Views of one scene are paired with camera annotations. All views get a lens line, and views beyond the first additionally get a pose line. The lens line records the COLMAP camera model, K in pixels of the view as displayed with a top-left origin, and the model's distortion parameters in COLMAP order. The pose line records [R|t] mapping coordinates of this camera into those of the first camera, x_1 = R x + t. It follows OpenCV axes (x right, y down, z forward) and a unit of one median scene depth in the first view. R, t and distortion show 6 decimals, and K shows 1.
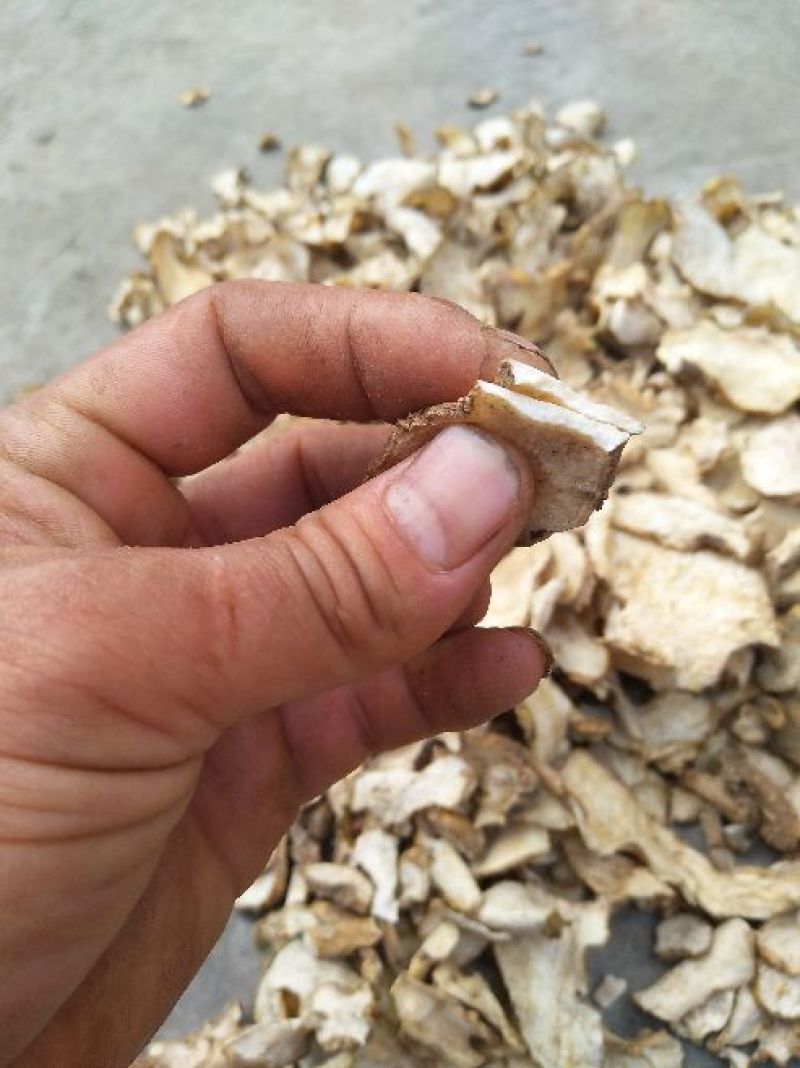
lens RADIAL K [[1044.8, 0, 400.0], [0, 1044.8, 534.0], [0, 0, 1]] dist [0.182428, 0.006293]
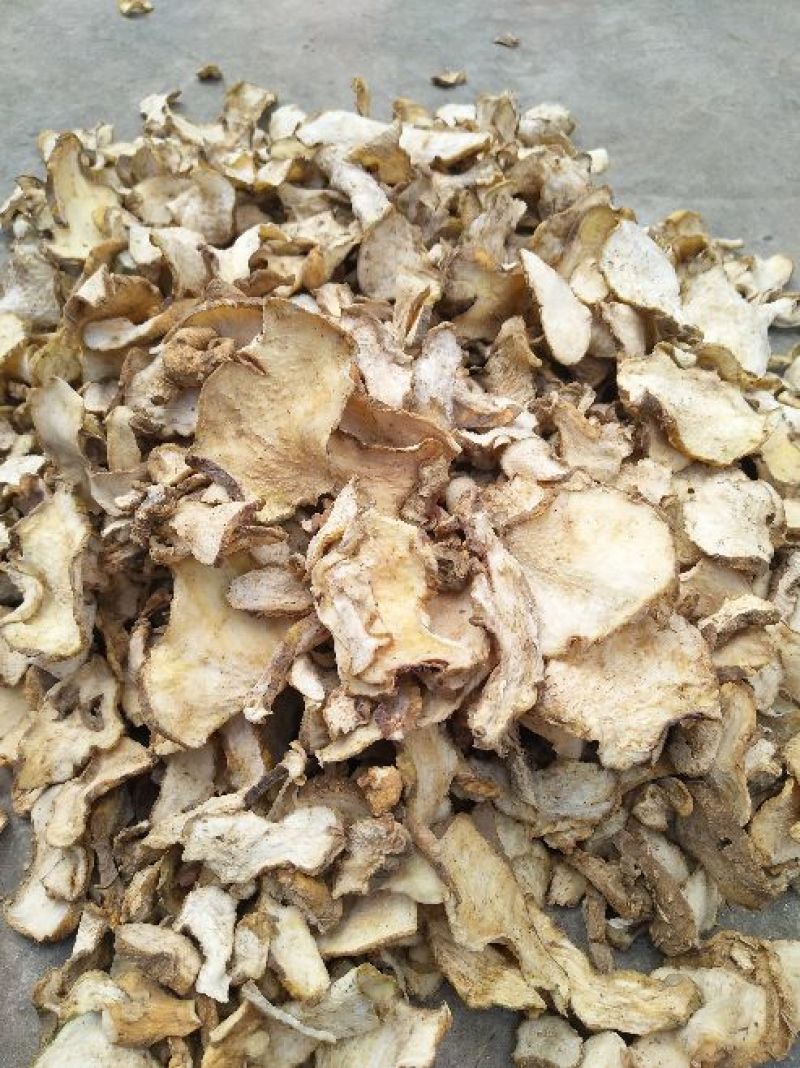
lens RADIAL K [[959.0, 0, 400.0], [0, 959.0, 534.0], [0, 0, 1]] dist [0.068022, -0.006478]
pose [[0.978734, 0.155007, 0.134361, -0.020971], [-0.156810, 0.987625, 0.002870, -0.014630], [-0.132253, -0.023878, 0.990928, 0.209581]]
